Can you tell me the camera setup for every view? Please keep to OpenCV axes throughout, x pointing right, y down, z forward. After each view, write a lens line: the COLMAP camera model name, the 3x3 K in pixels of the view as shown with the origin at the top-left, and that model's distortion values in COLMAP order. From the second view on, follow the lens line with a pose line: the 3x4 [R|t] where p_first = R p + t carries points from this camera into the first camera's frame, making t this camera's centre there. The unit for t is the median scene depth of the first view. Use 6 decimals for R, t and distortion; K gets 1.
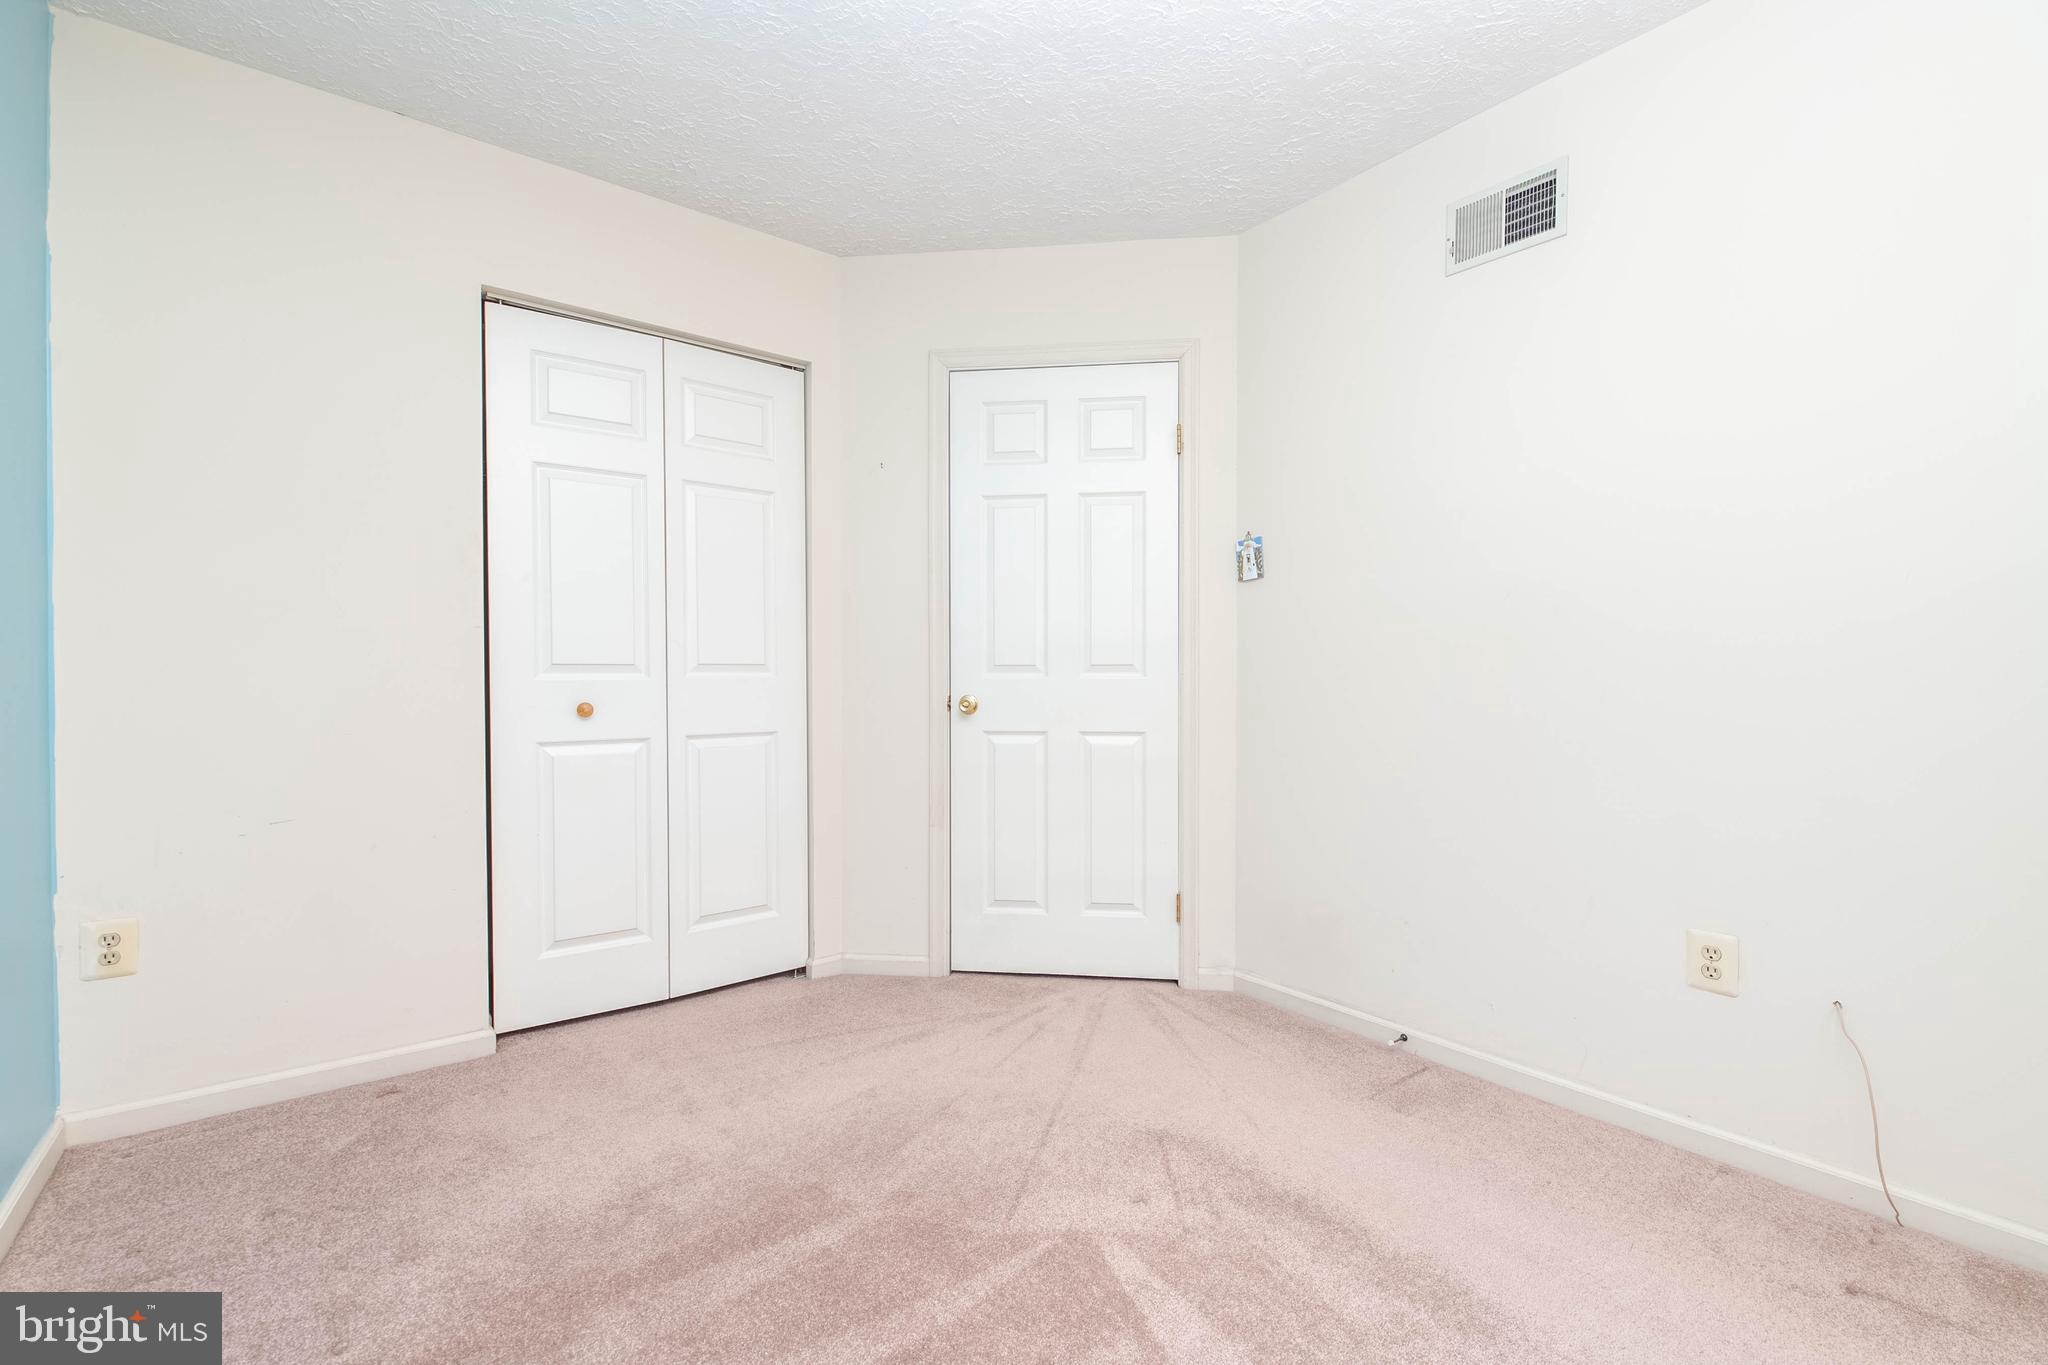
lens RADIAL K [[881.4, 0, 1036.8], [0, 881.4, 687.6], [0, 0, 1]] dist [-0.002536, -0.000969]
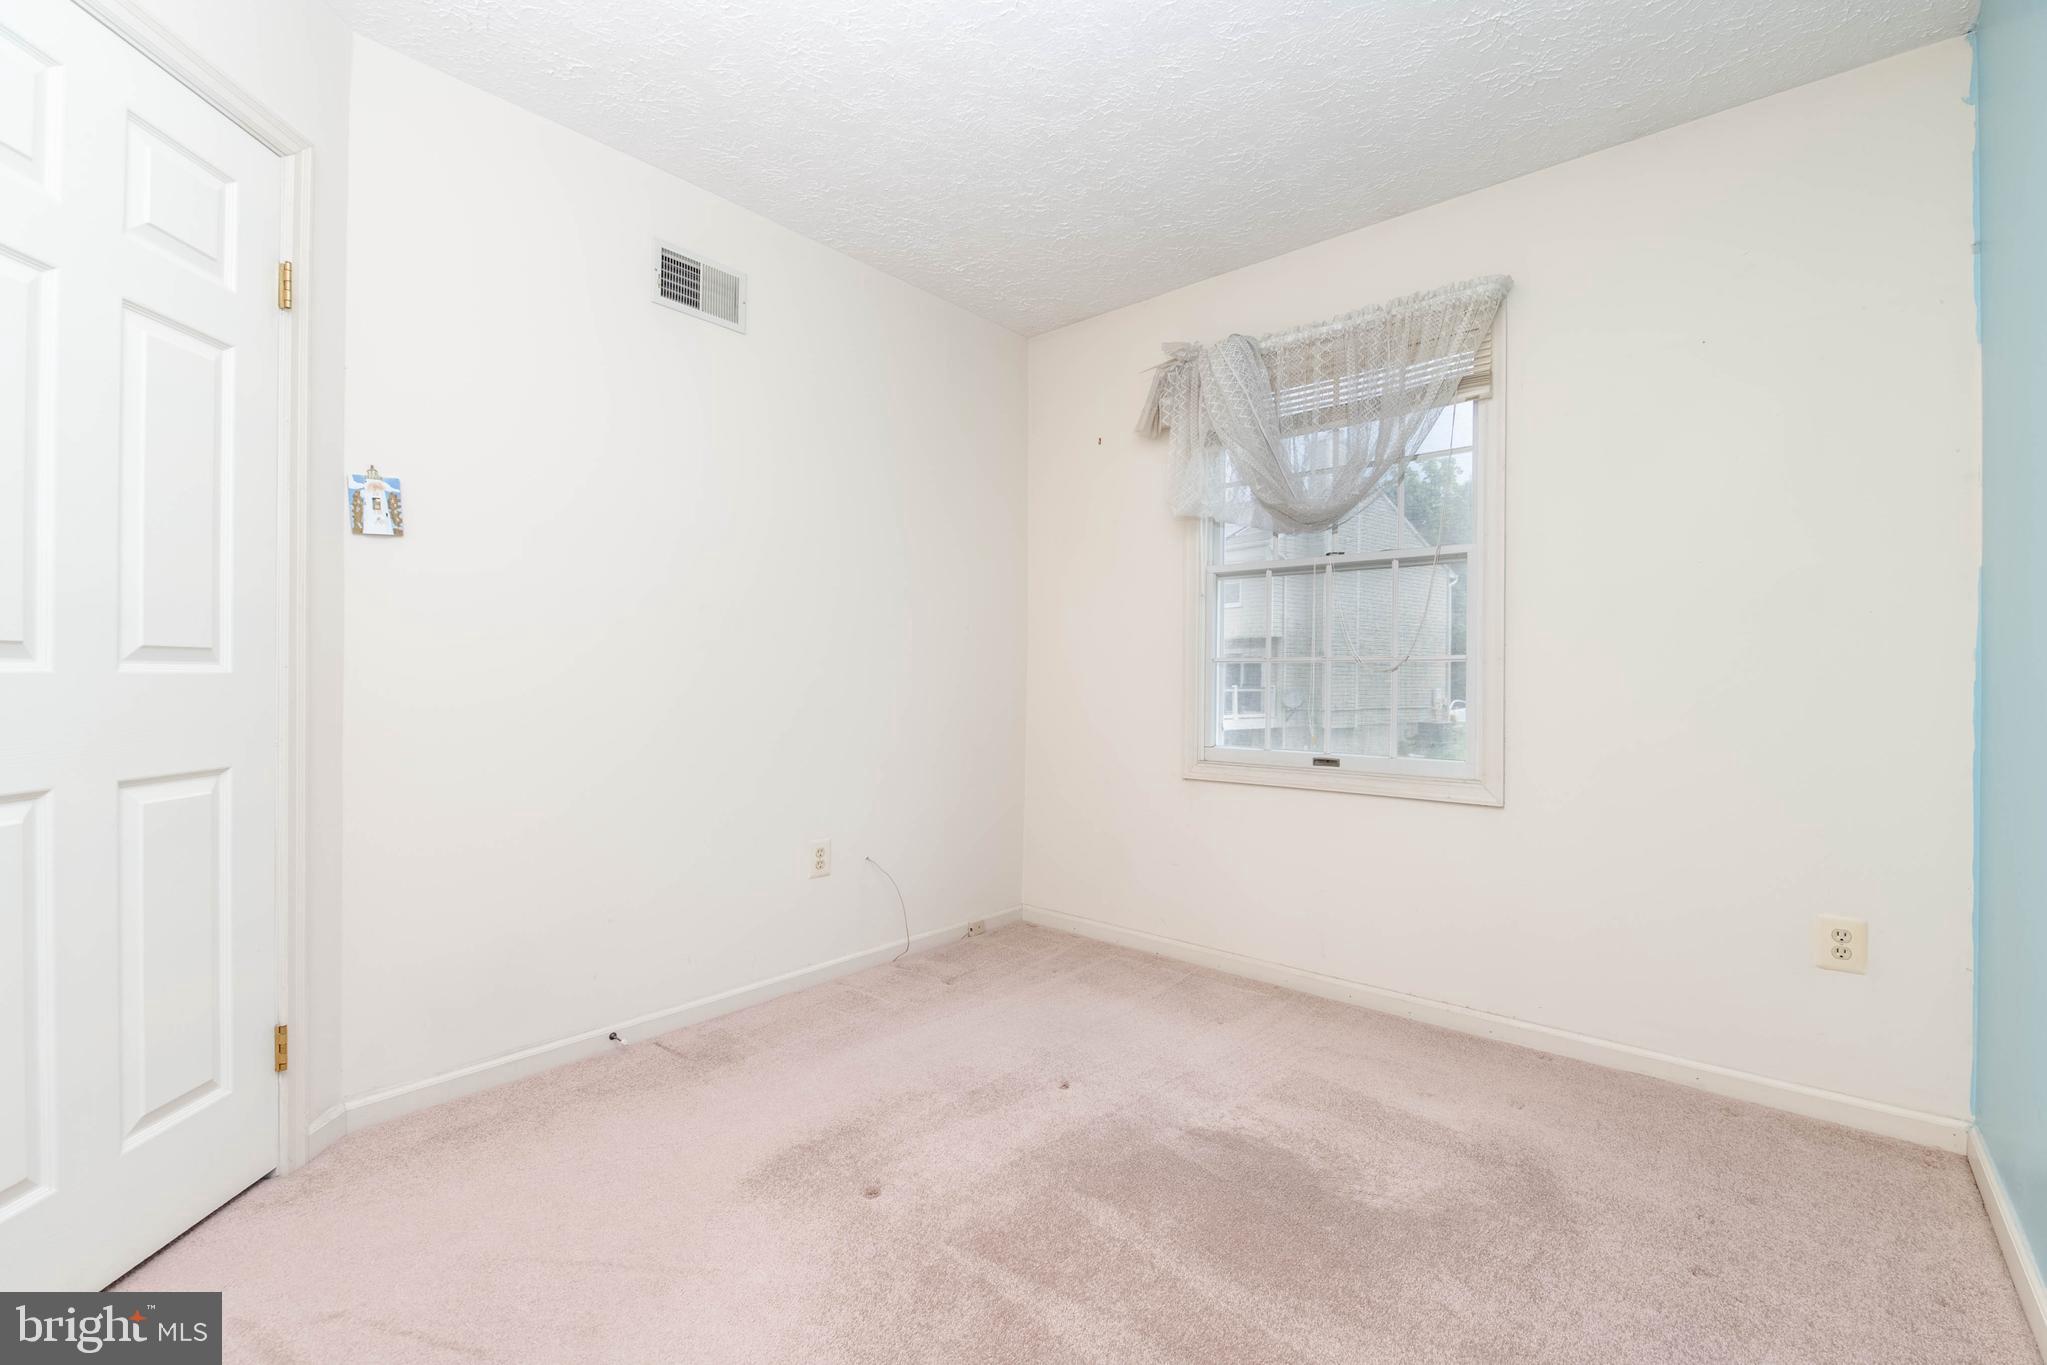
lens RADIAL K [[881.0, 0, 1024.9], [0, 881.0, 674.9], [0, 0, 1]] dist [-0.002536, -0.000969]
pose [[-0.199332, 0.005665, 0.979916, -0.560208], [0.003332, 0.999981, -0.005103, -0.003624], [-0.979926, 0.002248, -0.199347, 0.633392]]
